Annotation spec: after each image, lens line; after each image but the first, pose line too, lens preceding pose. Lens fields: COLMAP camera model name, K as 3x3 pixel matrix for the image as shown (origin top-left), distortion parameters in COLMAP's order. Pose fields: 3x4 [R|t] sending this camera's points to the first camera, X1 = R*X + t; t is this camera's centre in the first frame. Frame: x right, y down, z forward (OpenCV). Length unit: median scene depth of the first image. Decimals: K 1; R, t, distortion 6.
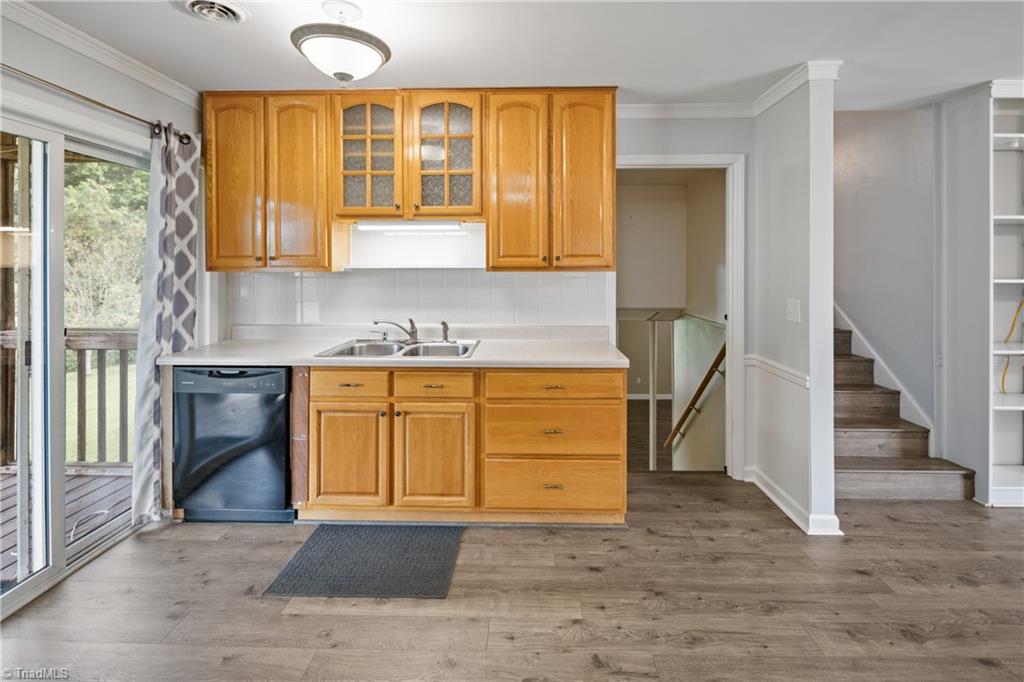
lens RADIAL K [[466.8, 0, 517.4], [0, 466.8, 267.5], [0, 0, 1]] dist [0.001432, 0.000075]
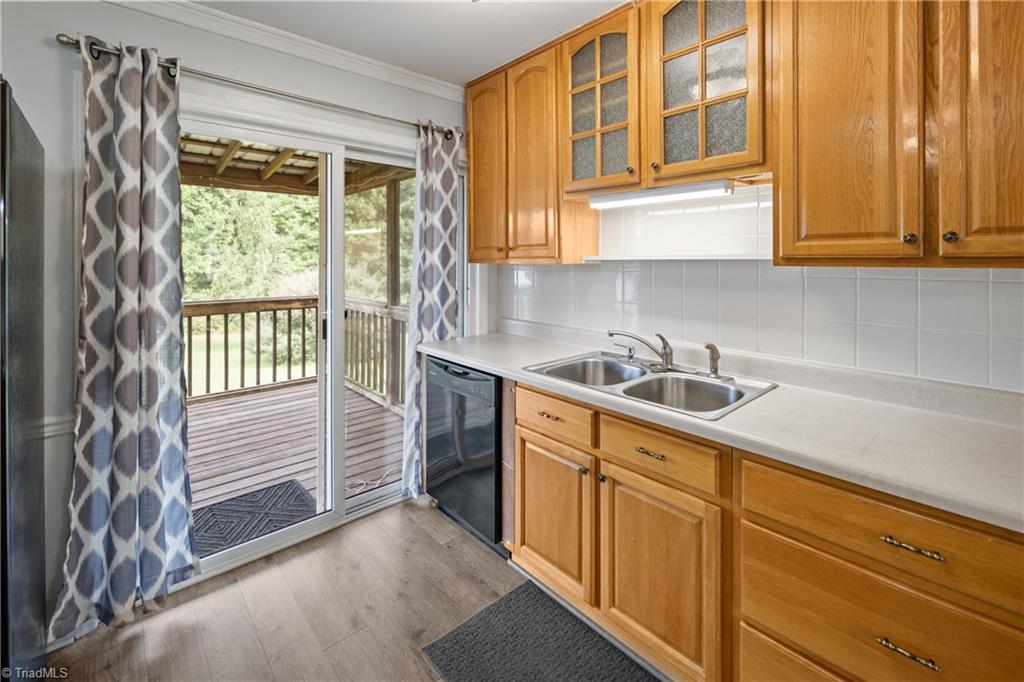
lens RADIAL K [[448.4, 0, 518.6], [0, 448.4, 260.4], [0, 0, 1]] dist [-0.000804, -0.000560]
pose [[0.688457, 0.001390, -0.725275, 0.111279], [0.000775, 0.999996, 0.002652, 0.000689], [0.725276, -0.002388, 0.688454, 0.420668]]
